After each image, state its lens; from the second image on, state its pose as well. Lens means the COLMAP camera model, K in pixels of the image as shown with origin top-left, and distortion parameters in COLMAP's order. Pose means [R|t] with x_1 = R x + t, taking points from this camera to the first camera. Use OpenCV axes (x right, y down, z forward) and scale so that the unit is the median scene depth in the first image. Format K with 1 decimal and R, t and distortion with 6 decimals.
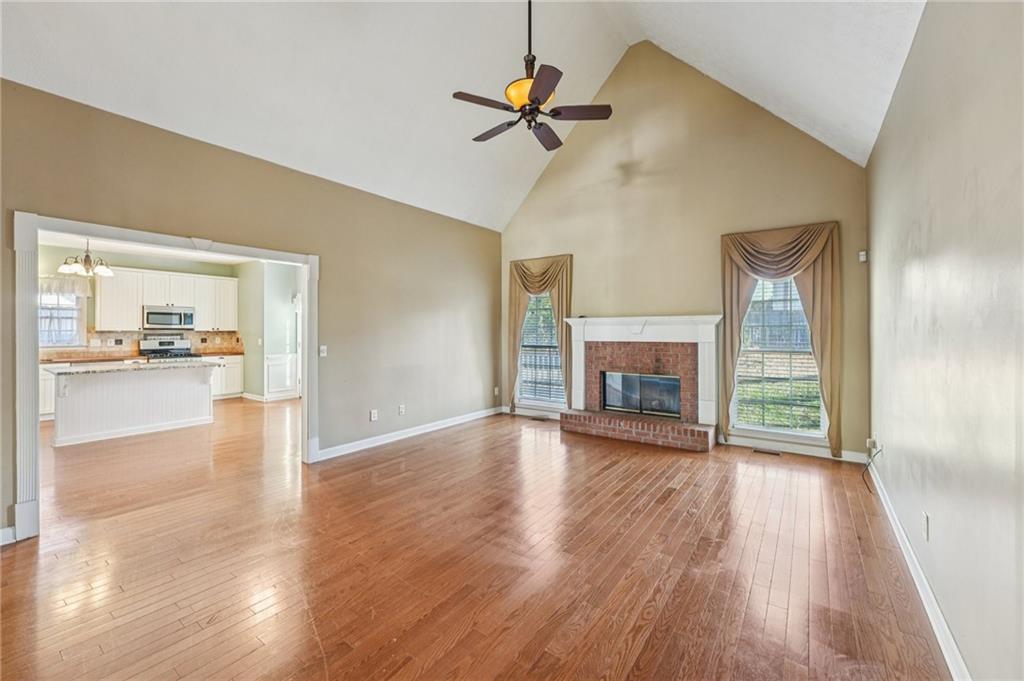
lens RADIAL K [[416.3, 0, 512.7], [0, 416.3, 331.1], [0, 0, 1]] dist [0.000730, -0.000021]
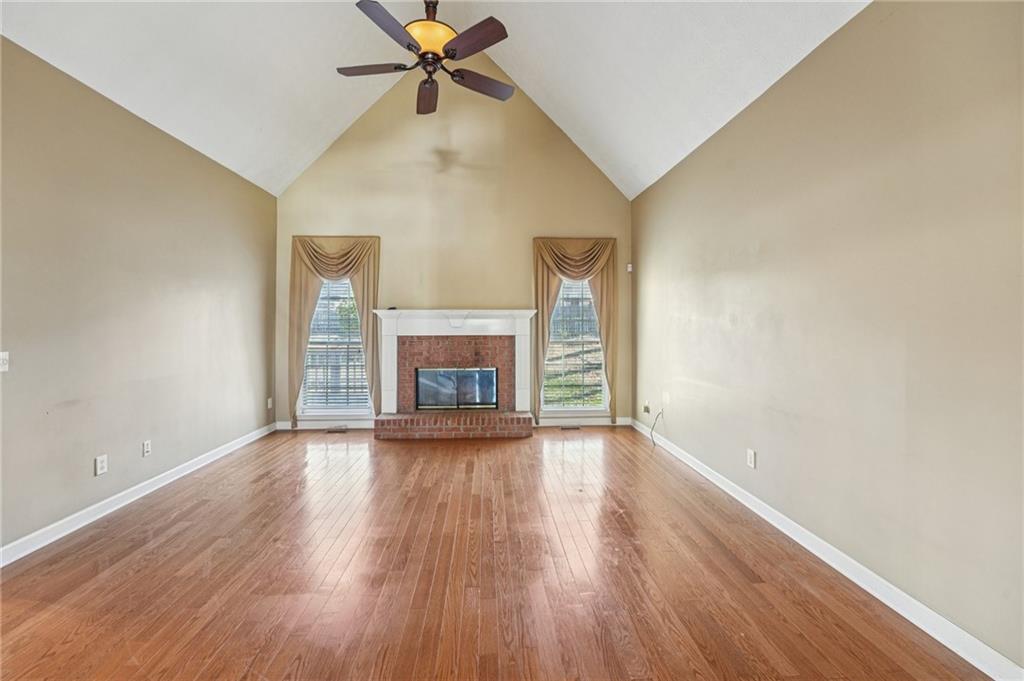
lens RADIAL K [[423.4, 0, 512.9], [0, 423.4, 322.4], [0, 0, 1]] dist [-0.021677, 0.000161]
pose [[0.775934, 0.004837, 0.630795, -0.229691], [-0.000053, 0.999971, -0.007602, 0.002682], [-0.630814, 0.005865, 0.775912, 0.155619]]
